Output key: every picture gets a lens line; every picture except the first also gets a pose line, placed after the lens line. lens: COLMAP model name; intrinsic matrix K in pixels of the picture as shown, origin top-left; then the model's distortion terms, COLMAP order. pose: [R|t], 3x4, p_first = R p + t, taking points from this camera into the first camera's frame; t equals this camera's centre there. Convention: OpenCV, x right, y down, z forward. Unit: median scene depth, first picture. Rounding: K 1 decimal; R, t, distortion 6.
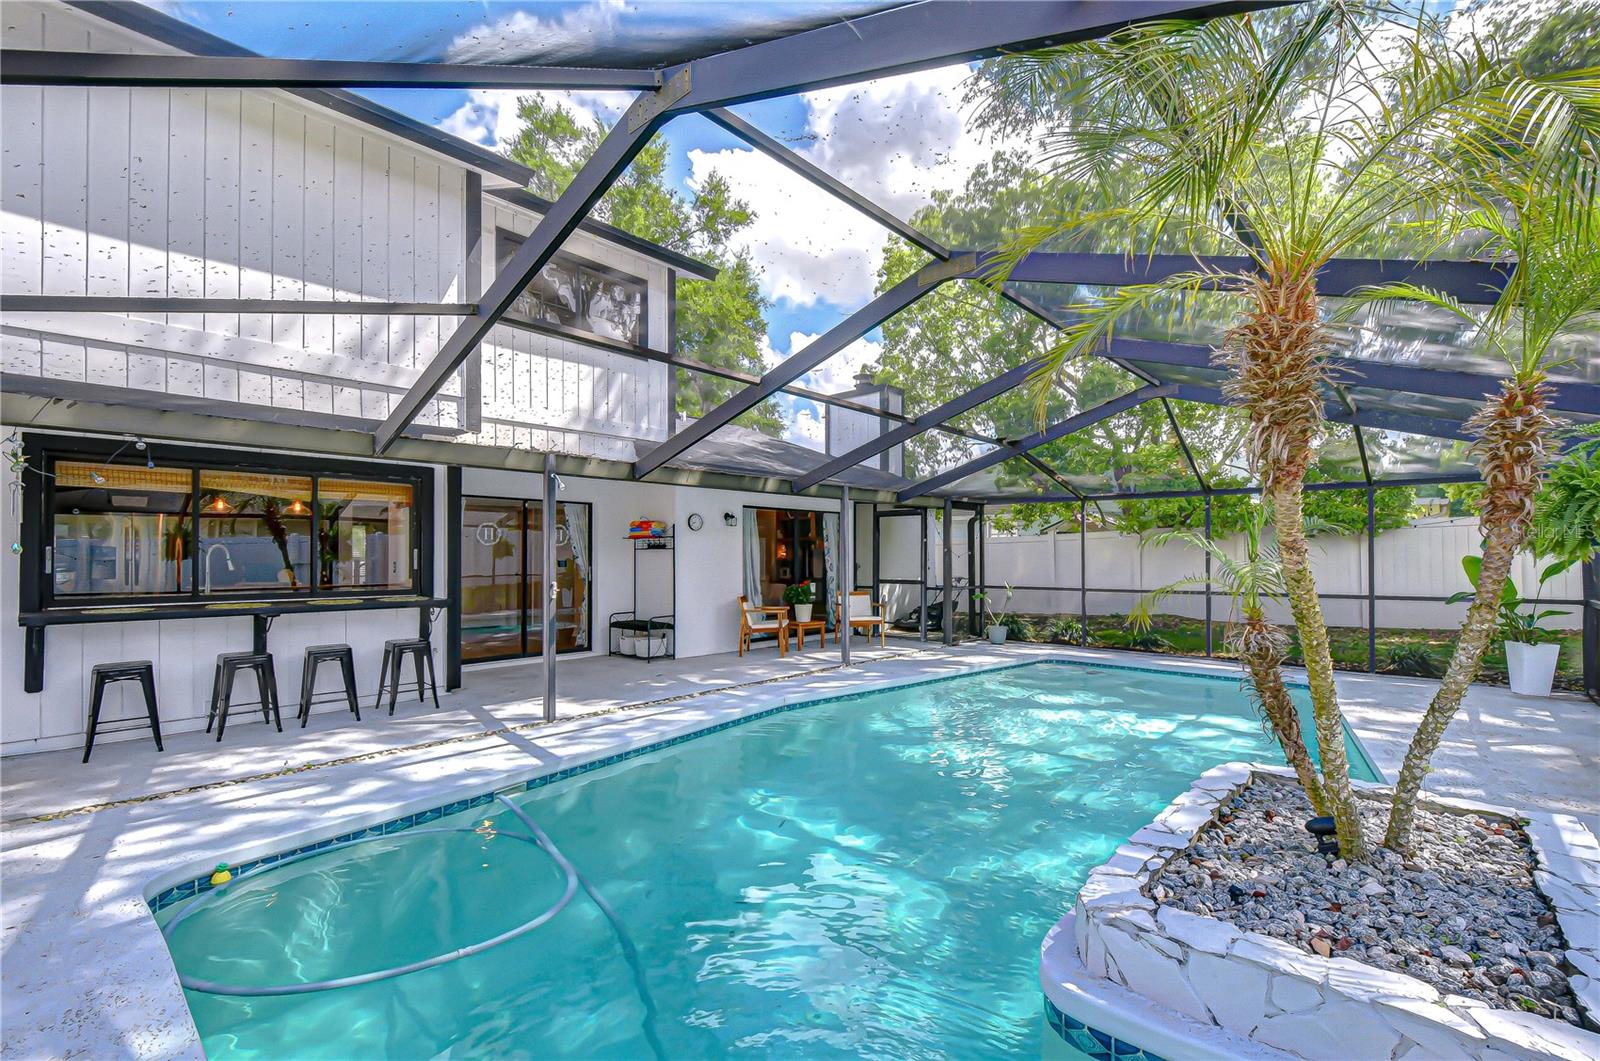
lens RADIAL K [[722.2, 0, 808.4], [0, 722.2, 562.6], [0, 0, 1]] dist [-0.000615, -0.000307]
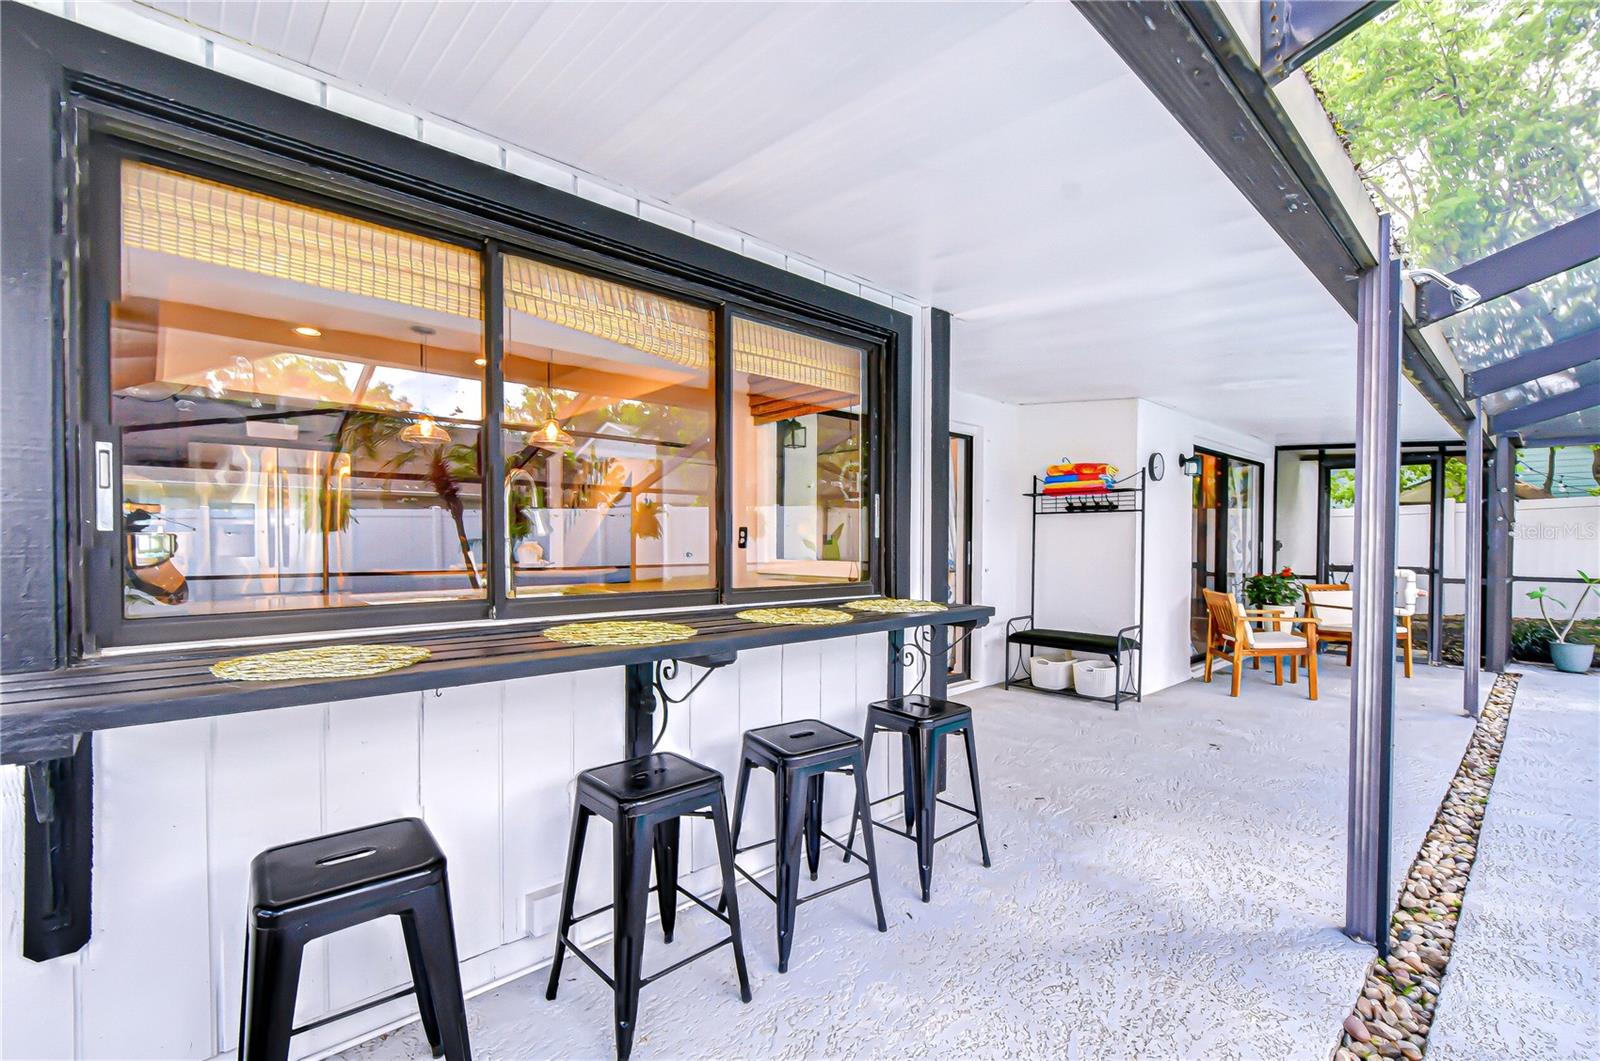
lens RADIAL K [[722.2, 0, 808.4], [0, 722.2, 562.6], [0, 0, 1]] dist [-0.000615, -0.000307]
pose [[0.995385, 0.006993, -0.095705, -0.388885], [-0.004338, 0.999601, 0.027916, 0.006949], [0.095862, -0.027372, 0.995018, 0.387489]]
